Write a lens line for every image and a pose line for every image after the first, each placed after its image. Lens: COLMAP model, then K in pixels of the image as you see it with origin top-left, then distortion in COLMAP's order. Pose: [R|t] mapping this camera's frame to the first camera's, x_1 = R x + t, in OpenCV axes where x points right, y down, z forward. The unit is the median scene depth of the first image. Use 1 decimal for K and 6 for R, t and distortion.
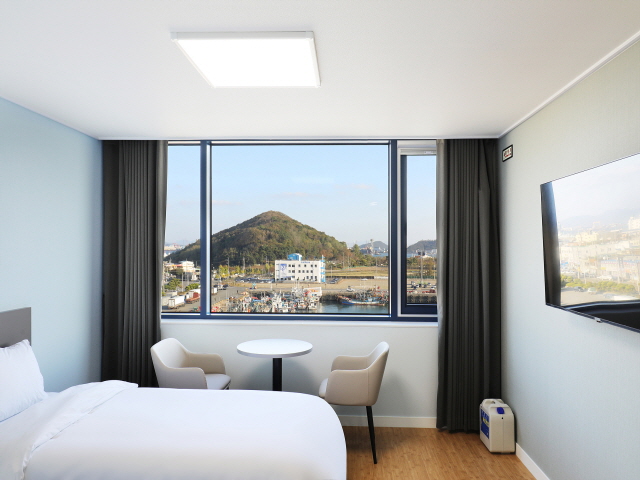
lens RADIAL K [[448.8, 0, 320.0], [0, 448.8, 240.0], [0, 0, 1]] dist [-0.005392, -0.000493]
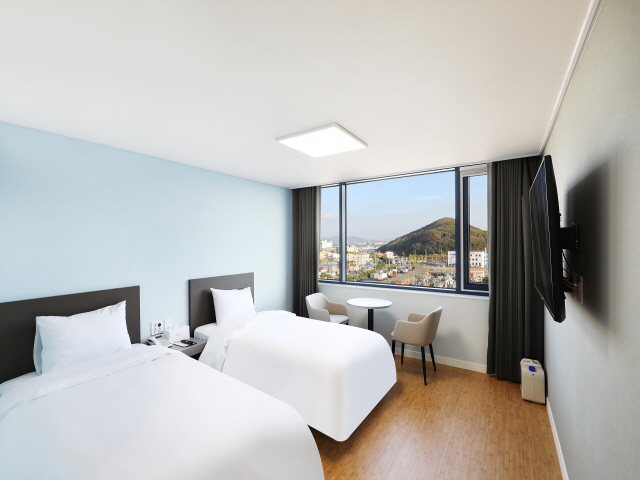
lens RADIAL K [[283.7, 0, 320.0], [0, 283.7, 240.0], [0, 0, 1]] dist [-0.000080, 0.000070]
pose [[0.861536, -0.015460, -0.507460, 0.256816], [0.018568, 0.999827, 0.001064, -0.000037], [0.507356, -0.010339, 0.861674, -0.004123]]
